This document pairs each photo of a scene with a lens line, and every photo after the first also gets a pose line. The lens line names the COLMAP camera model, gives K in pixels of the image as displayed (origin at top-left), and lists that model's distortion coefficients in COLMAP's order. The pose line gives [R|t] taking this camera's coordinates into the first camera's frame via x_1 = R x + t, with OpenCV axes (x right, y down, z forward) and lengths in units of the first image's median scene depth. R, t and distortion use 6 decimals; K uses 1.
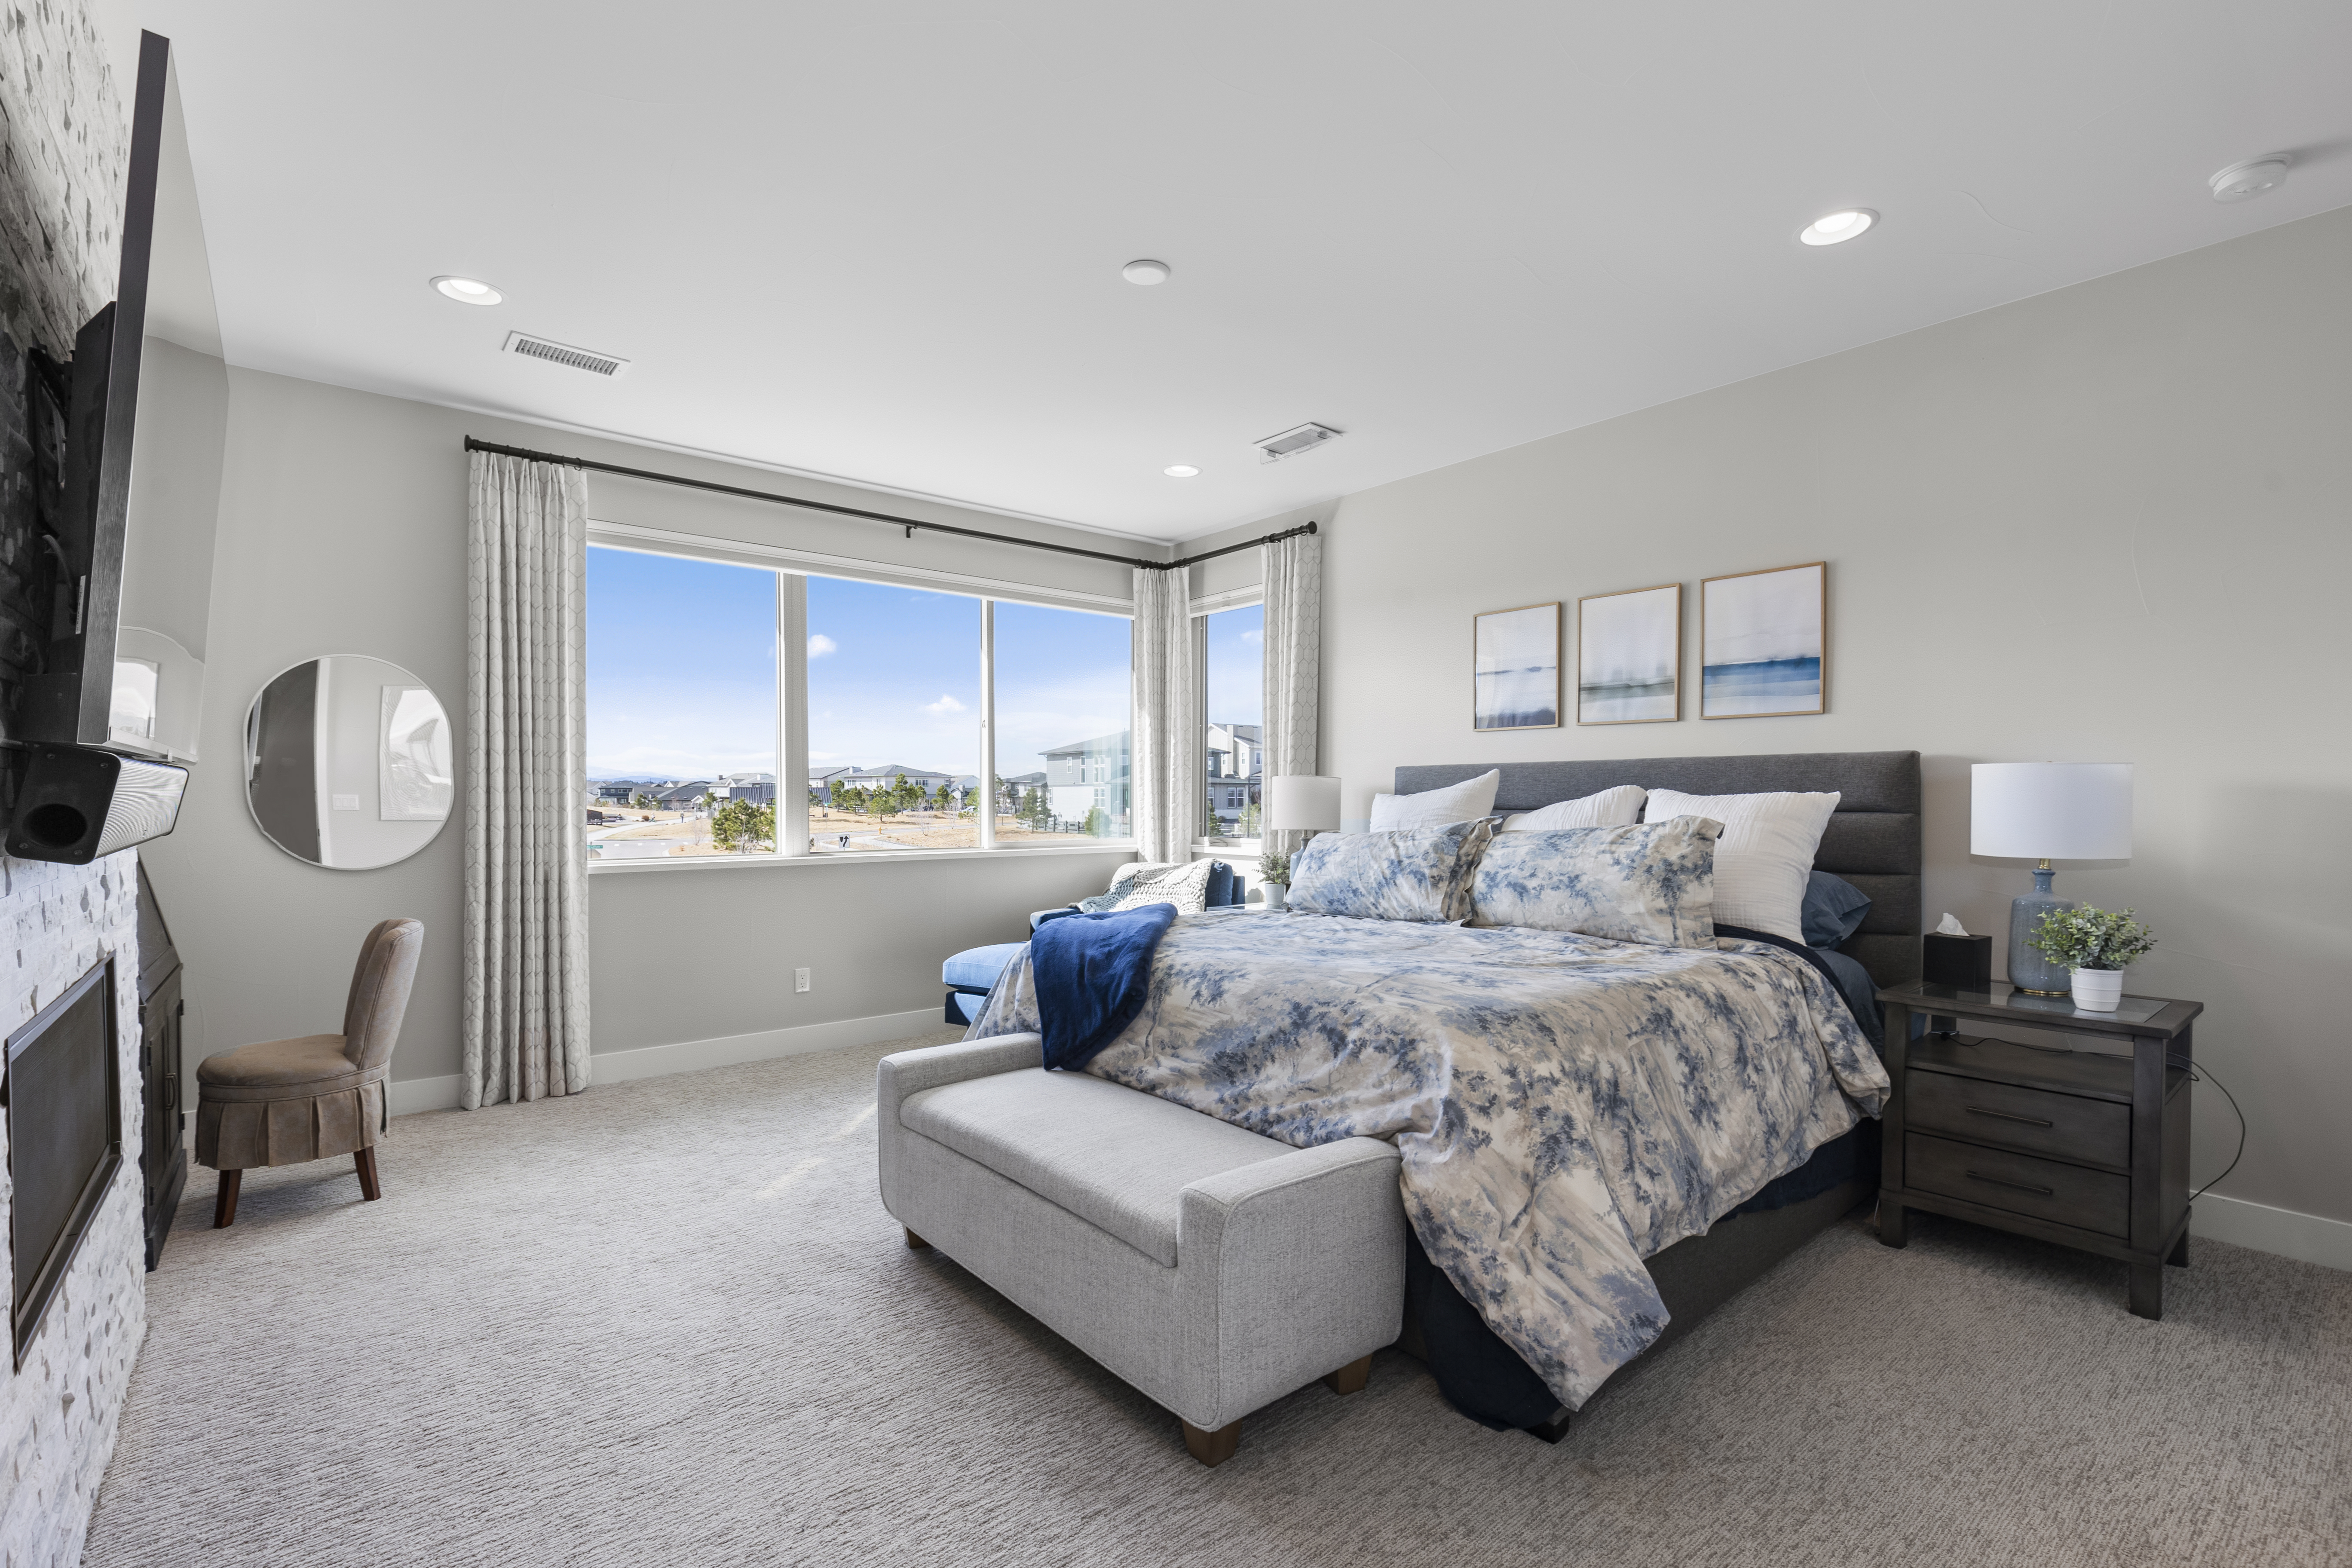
lens RADIAL K [[1059.2, 0, 1170.7], [0, 1059.2, 808.5], [0, 0, 1]] dist [0.005515, -0.001336]
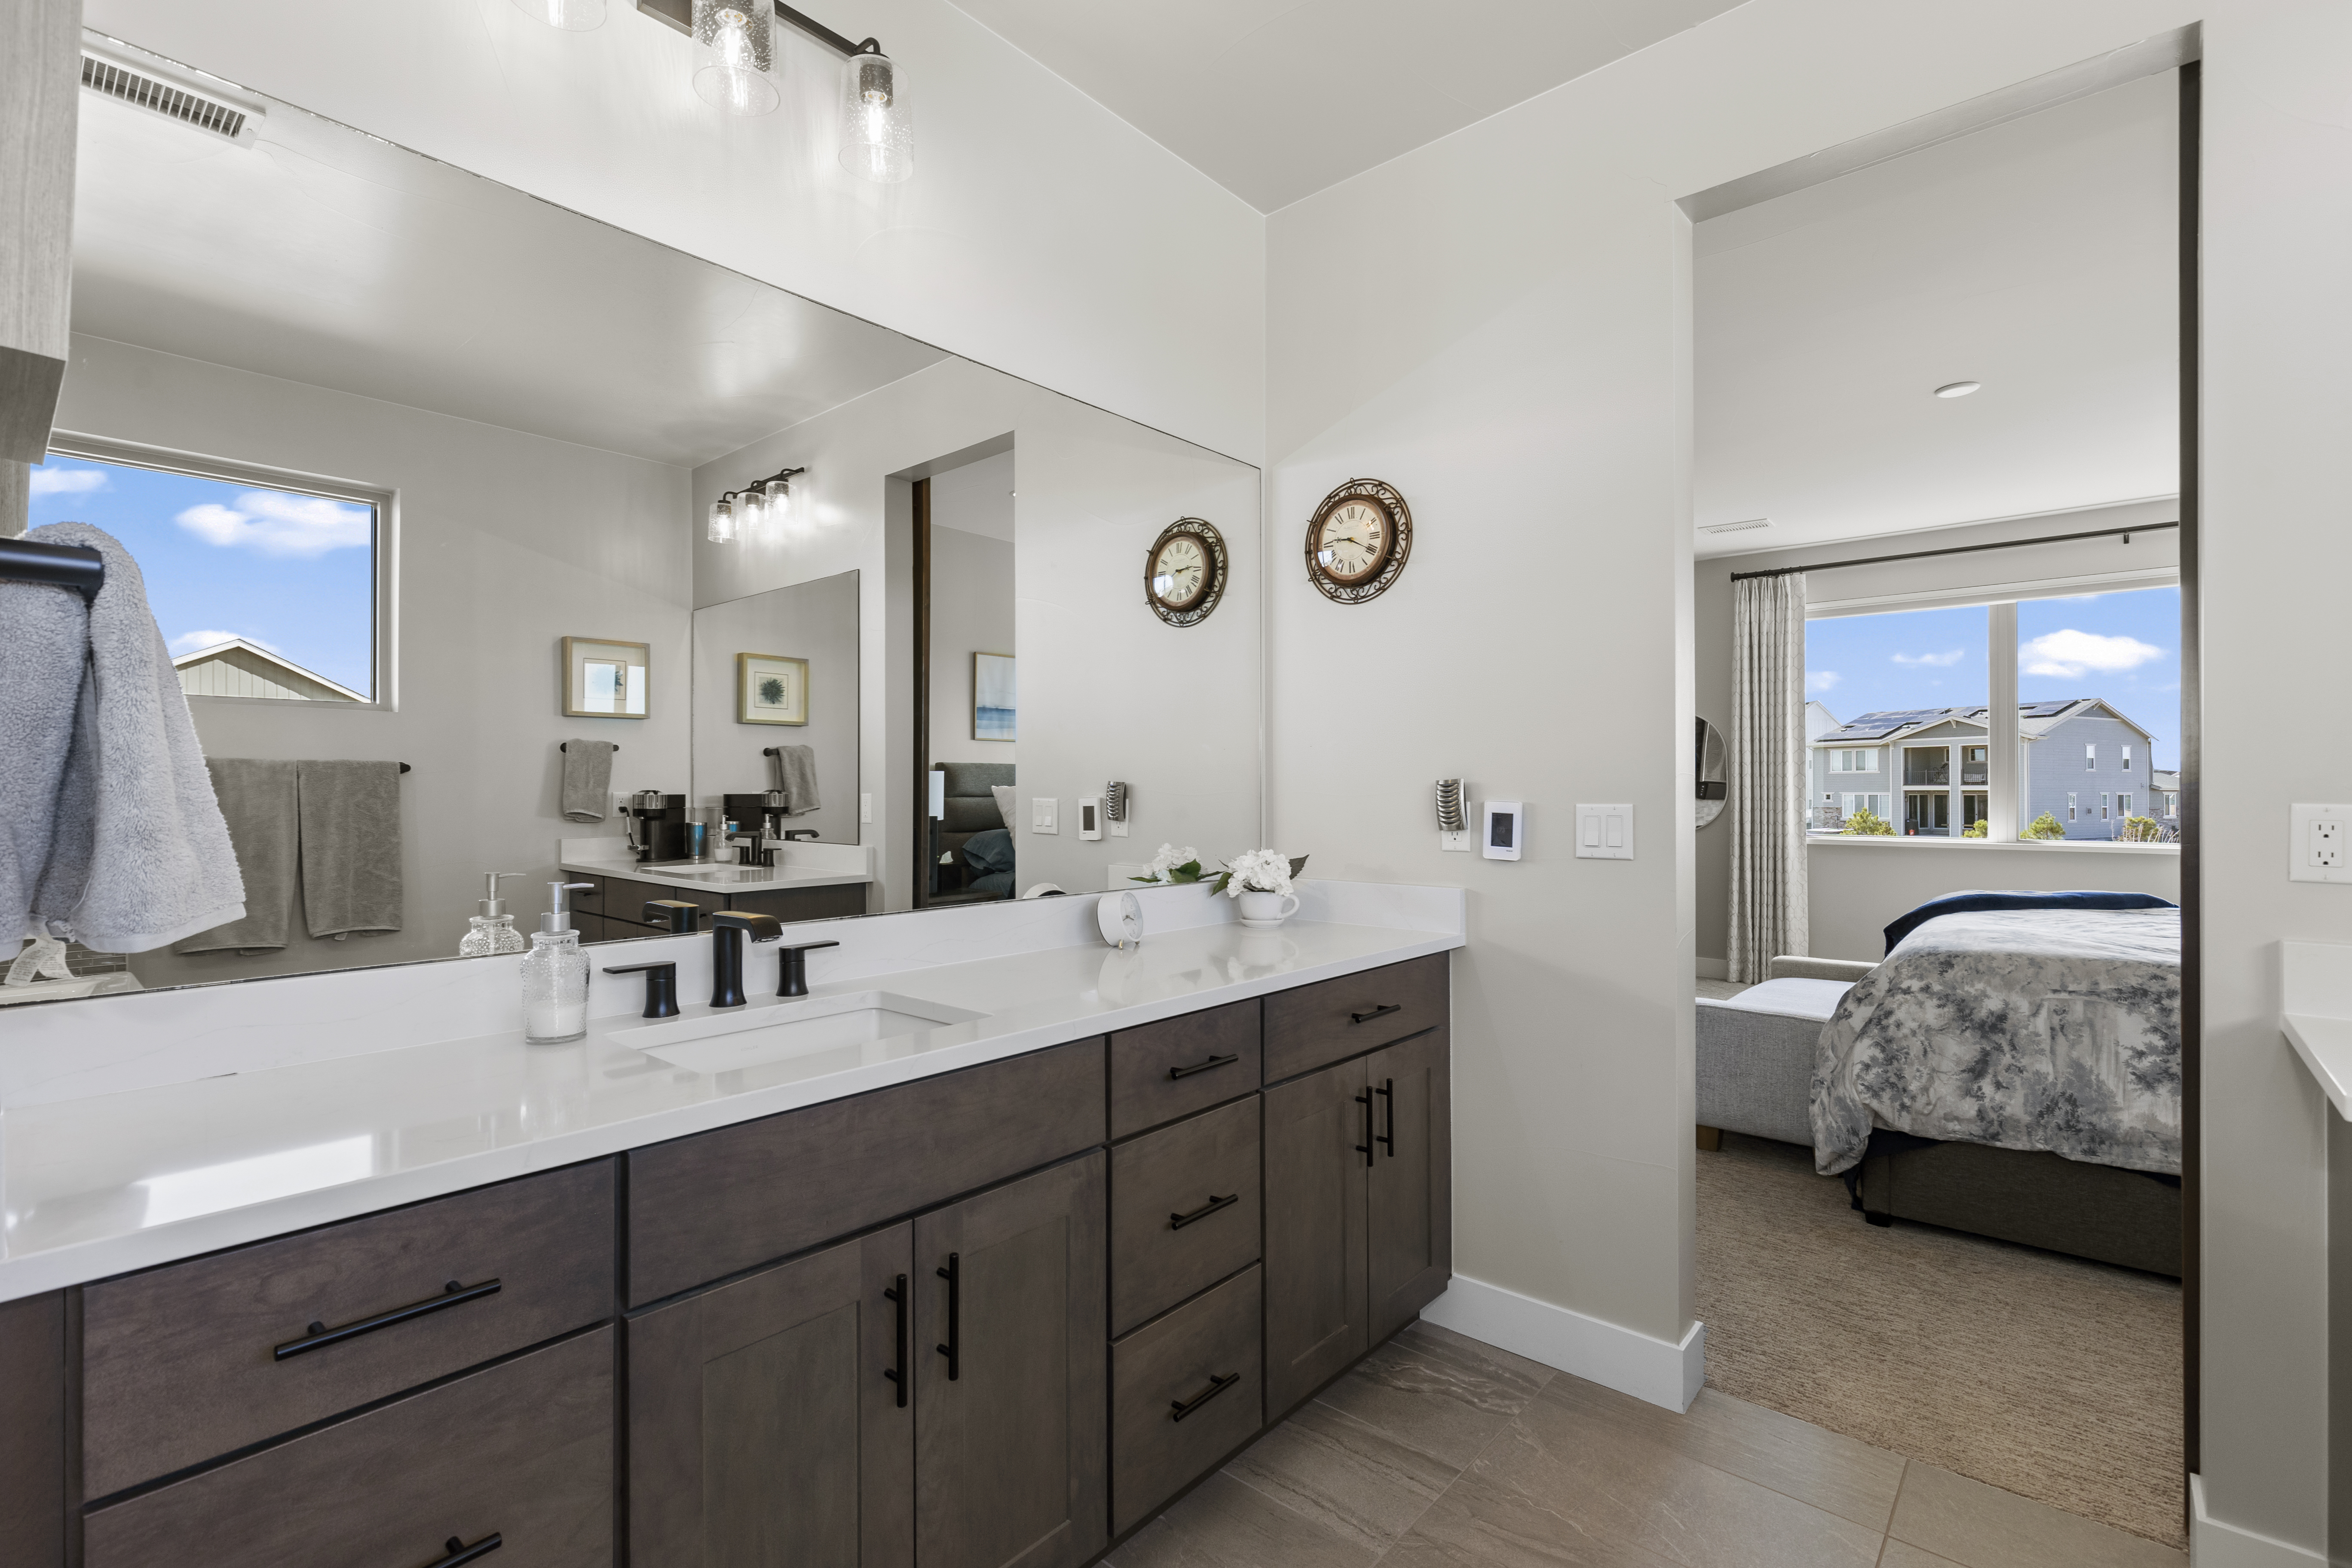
lens RADIAL K [[1059.2, 0, 1178.6], [0, 1059.2, 784.6], [0, 0, 1]] dist [0.005515, -0.001336]
pose [[0.159395, -0.002271, -0.987212, 0.892538], [-0.014400, 0.999886, -0.004625, -0.001928], [0.987110, 0.014953, 0.159344, -0.113900]]
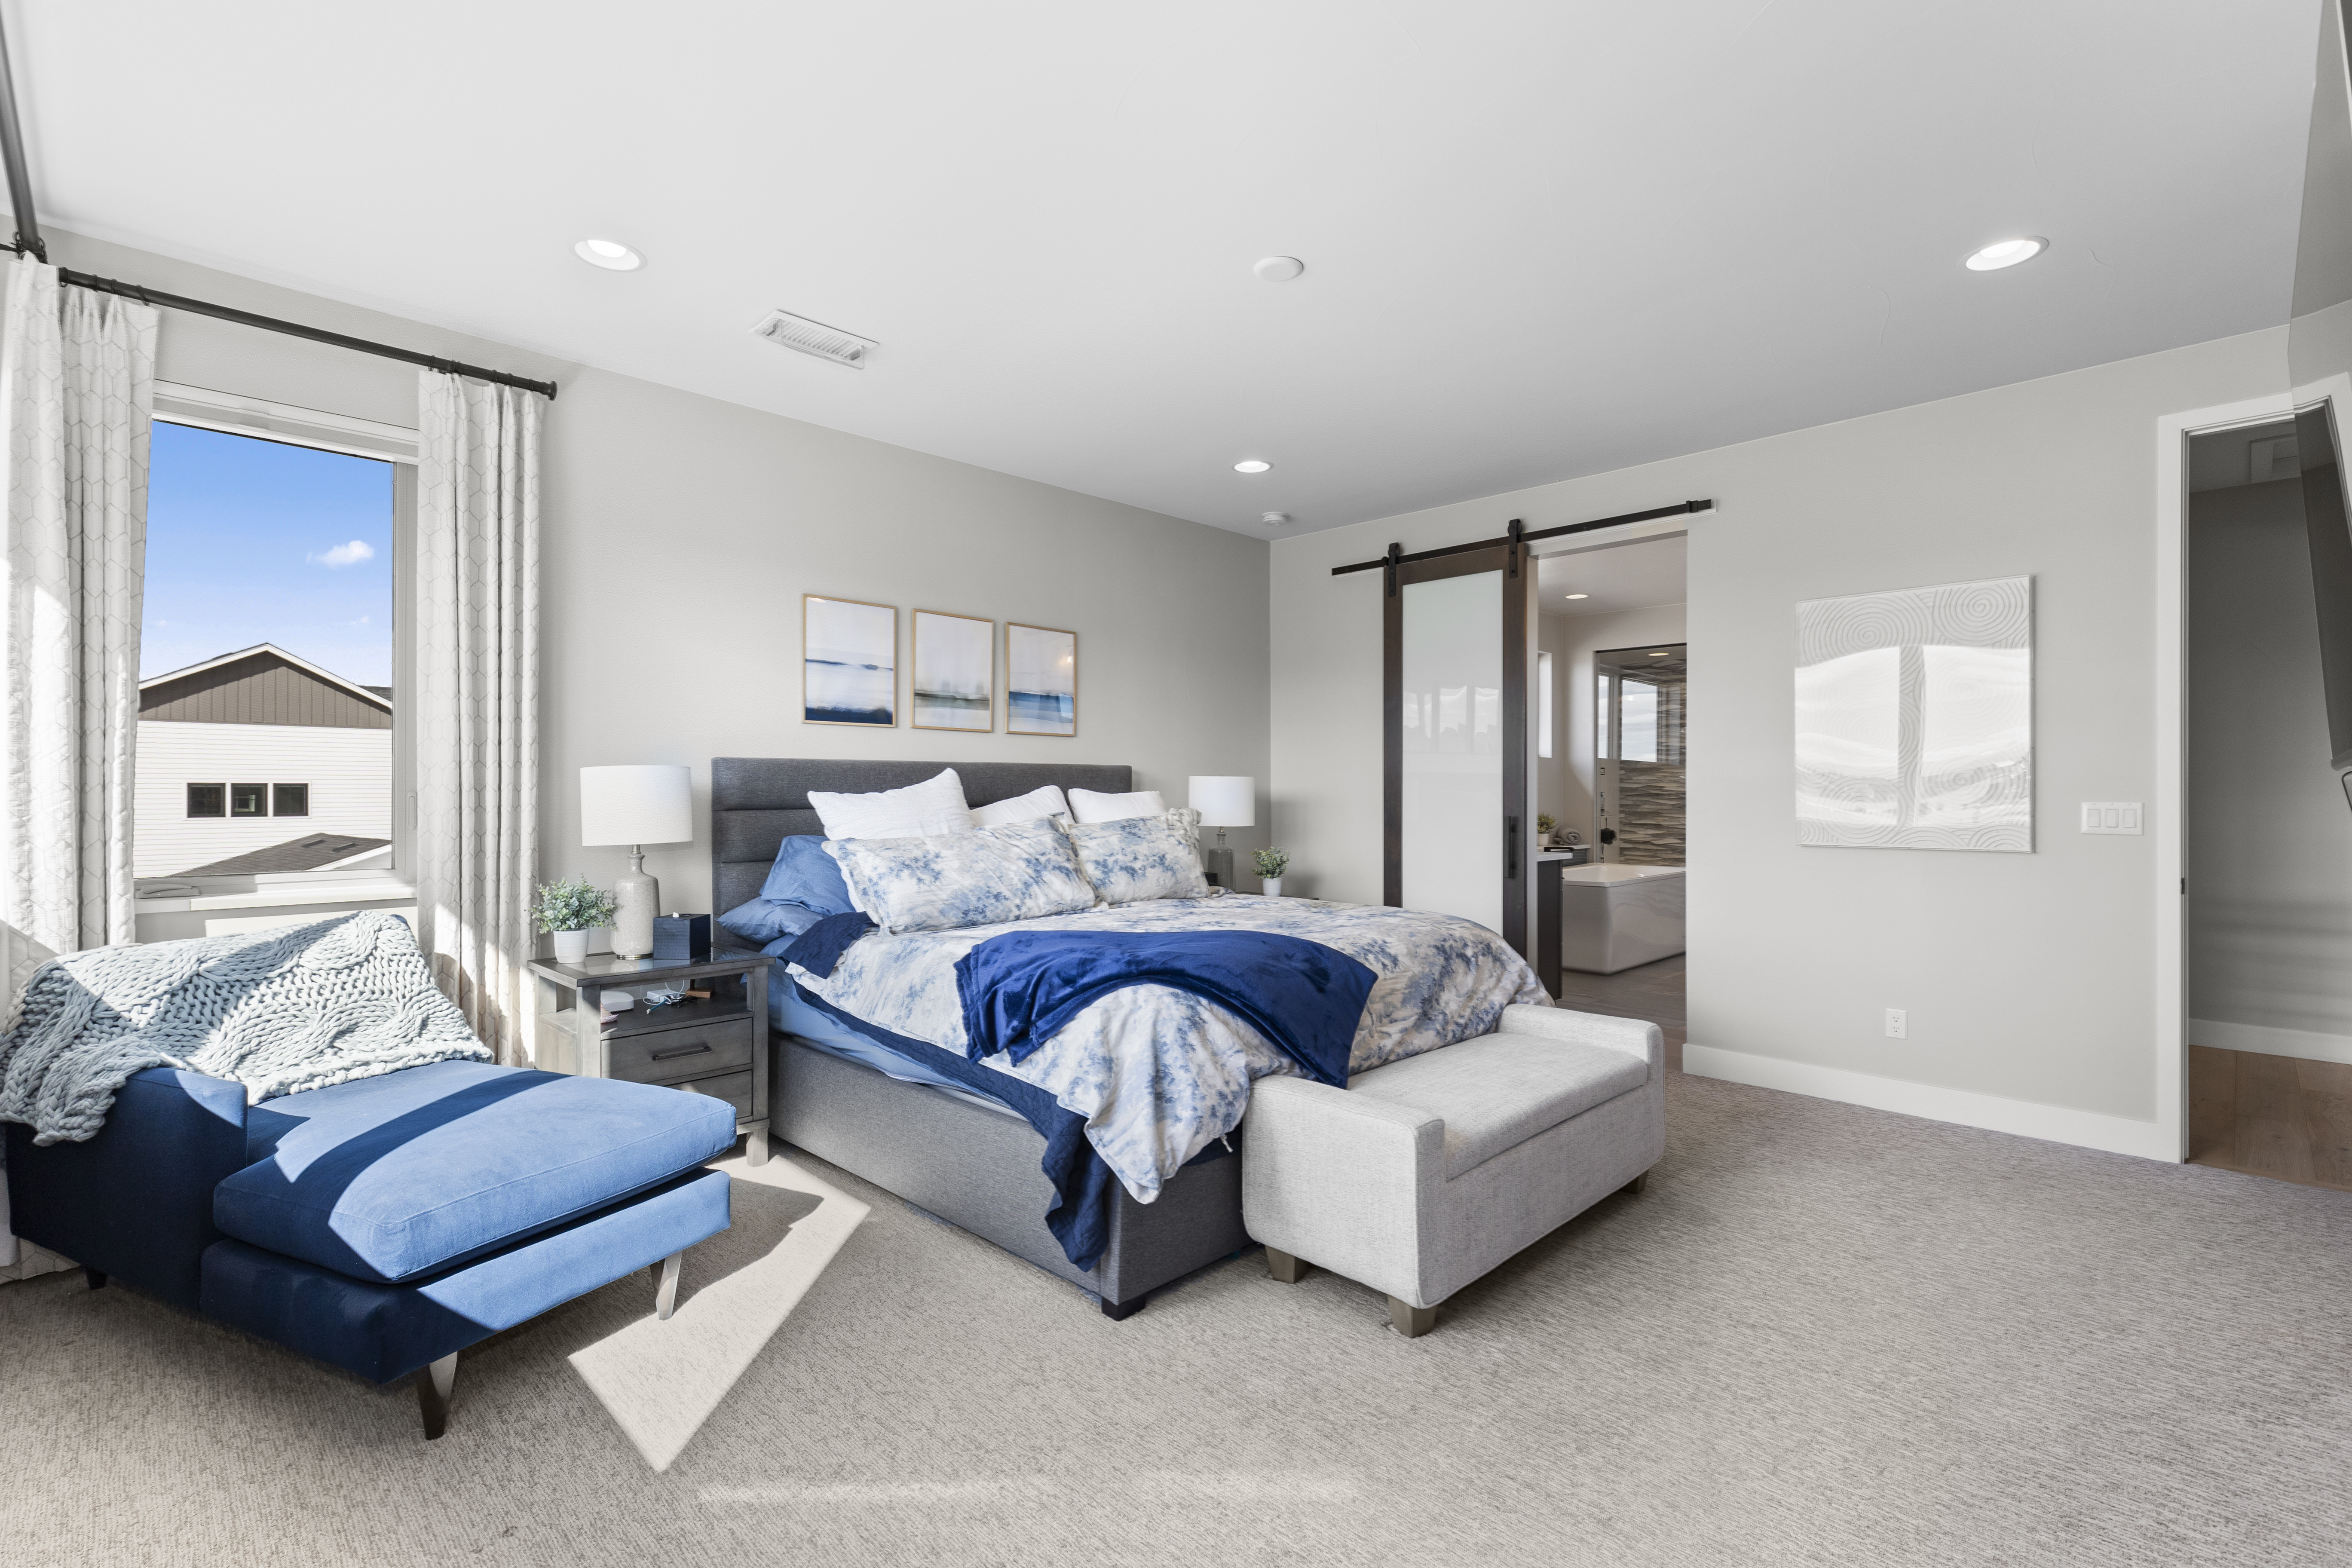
lens RADIAL K [[1059.2, 0, 1170.1], [0, 1059.2, 788.7], [0, 0, 1]] dist [0.005515, -0.001336]
pose [[-0.092930, 0.000845, 0.995672, -0.775525], [0.009627, 0.999954, 0.000050, -0.016017], [-0.995626, 0.009590, -0.092934, 0.927593]]
